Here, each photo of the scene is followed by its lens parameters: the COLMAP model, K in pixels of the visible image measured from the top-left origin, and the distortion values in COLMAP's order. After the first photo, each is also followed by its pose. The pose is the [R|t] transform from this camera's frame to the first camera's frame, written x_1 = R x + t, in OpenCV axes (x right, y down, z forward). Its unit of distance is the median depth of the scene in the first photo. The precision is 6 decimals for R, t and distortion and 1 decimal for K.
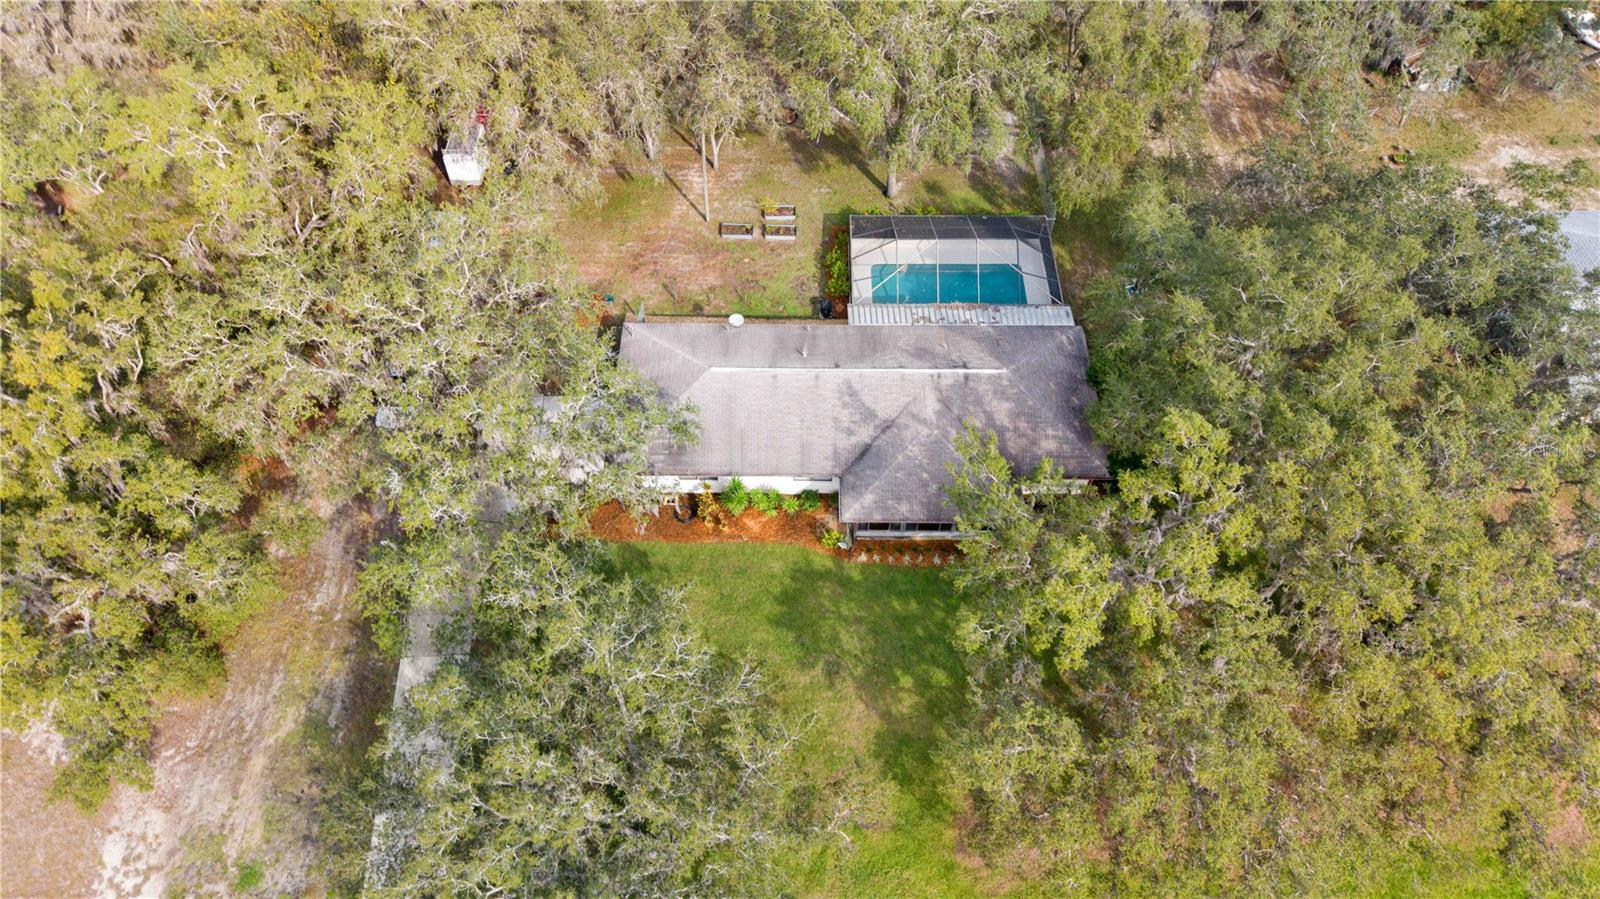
lens RADIAL K [[1081.1, 0, 797.0], [0, 1081.1, 447.6], [0, 0, 1]] dist [0.005433, -0.004122]
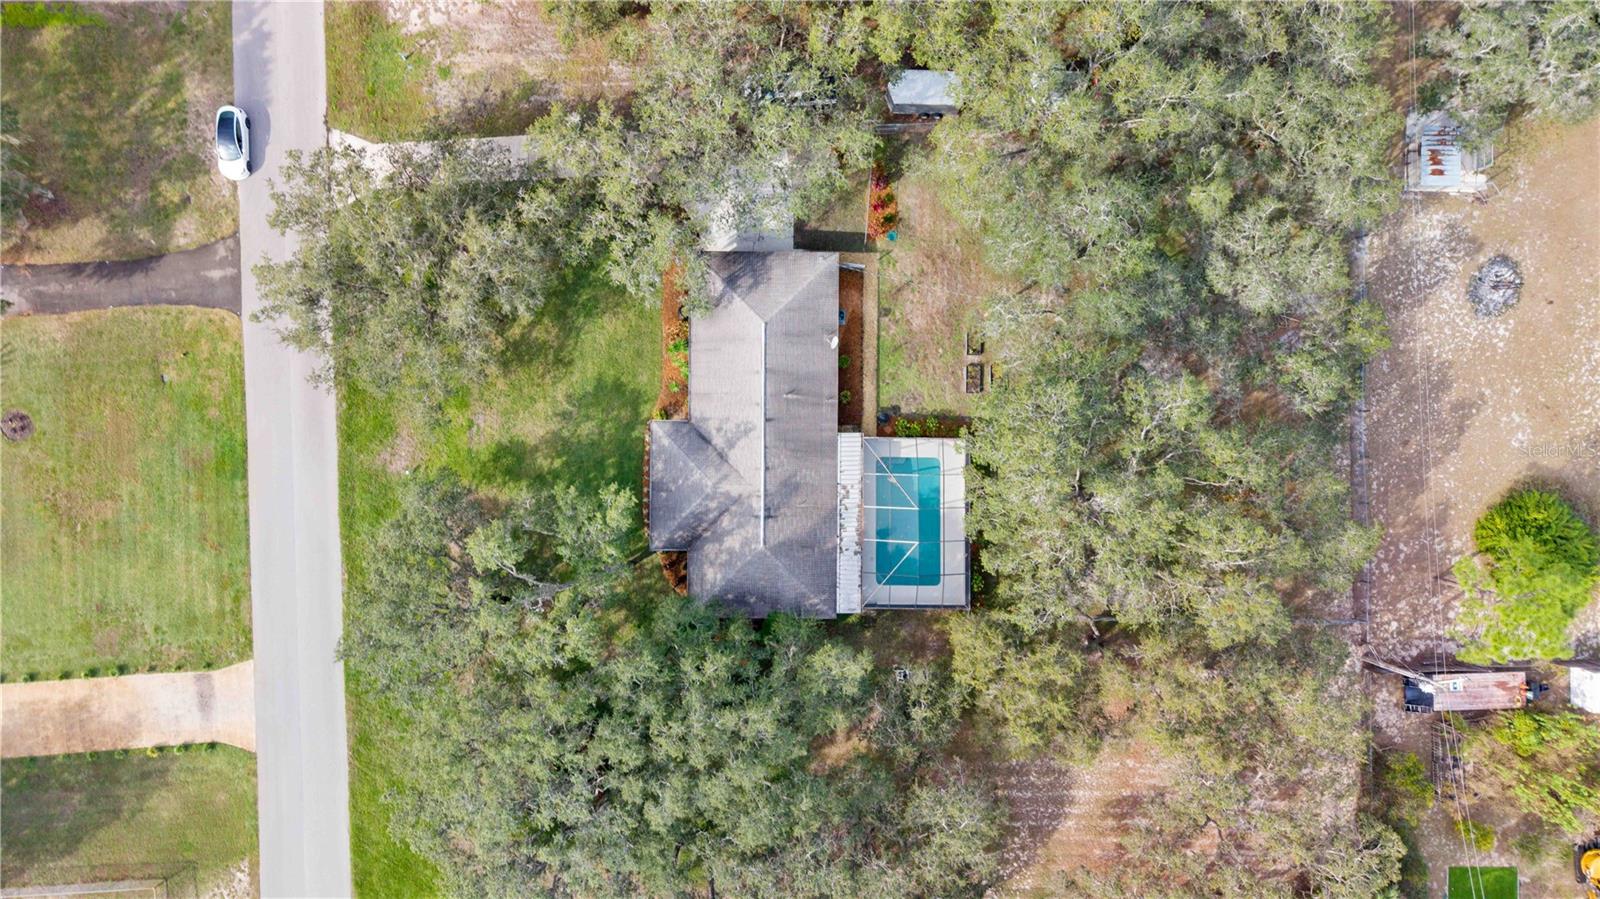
lens RADIAL K [[1081.1, 0, 797.3], [0, 1081.1, 457.1], [0, 0, 1]] dist [0.005433, -0.004122]
pose [[-0.007156, 0.999923, -0.010138, 0.107725], [-0.801773, 0.000322, 0.597629, -0.999275], [0.597586, 0.012405, 0.801709, -0.030589]]
